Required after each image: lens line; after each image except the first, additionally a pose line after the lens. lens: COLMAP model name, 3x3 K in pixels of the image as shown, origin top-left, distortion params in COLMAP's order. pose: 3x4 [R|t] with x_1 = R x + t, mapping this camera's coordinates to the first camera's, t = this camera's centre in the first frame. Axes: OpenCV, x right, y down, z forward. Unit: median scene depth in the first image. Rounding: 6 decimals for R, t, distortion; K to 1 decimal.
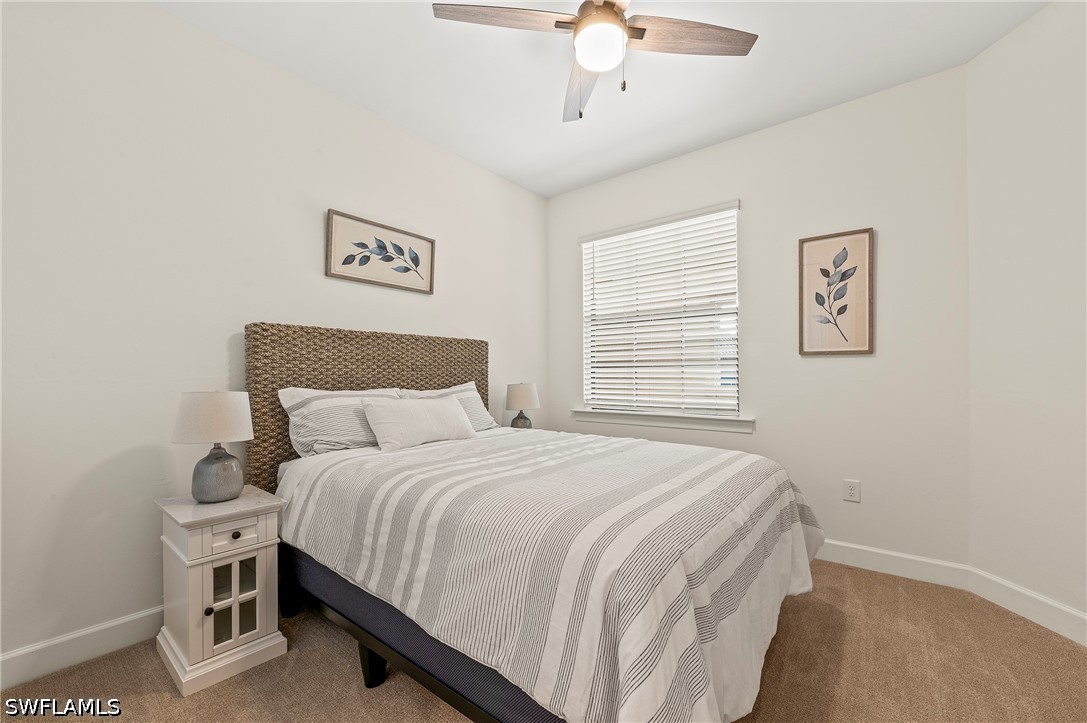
lens RADIAL K [[451.9, 0, 547.7], [0, 451.9, 362.4], [0, 0, 1]] dist [-0.002041, -0.002025]
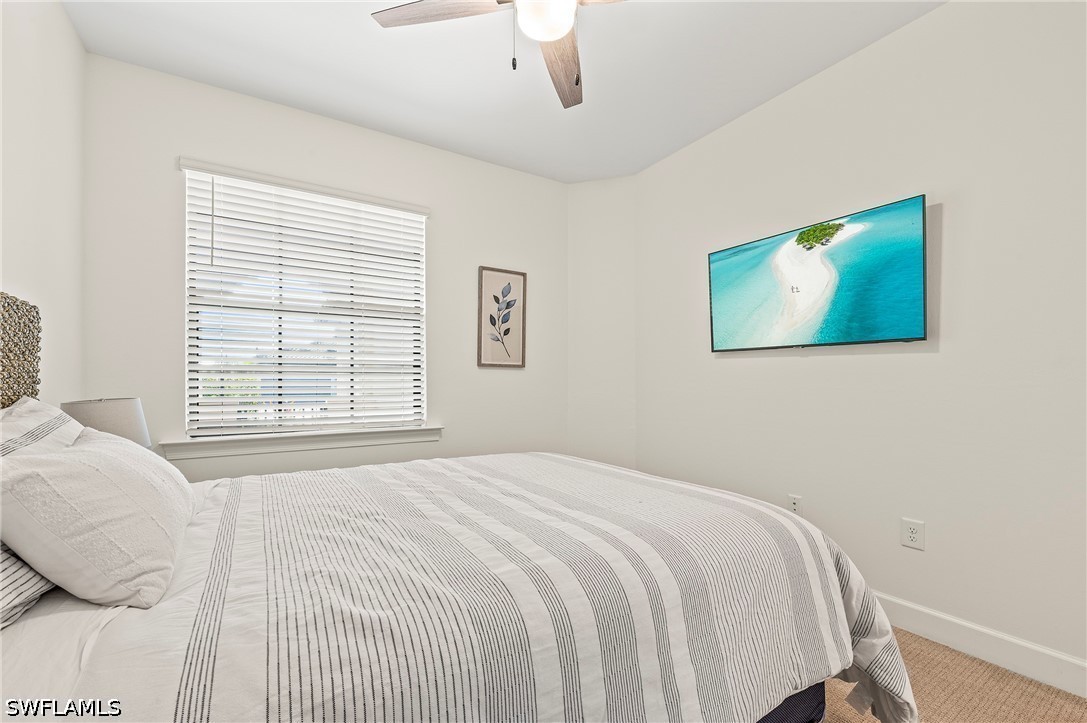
lens RADIAL K [[451.9, 0, 547.4], [0, 451.9, 367.5], [0, 0, 1]] dist [-0.002041, -0.002025]
pose [[0.324908, 0.036420, 0.945044, -0.478666], [-0.028544, 0.999181, -0.028693, 0.014465], [-0.945315, -0.017653, 0.325681, 0.475251]]
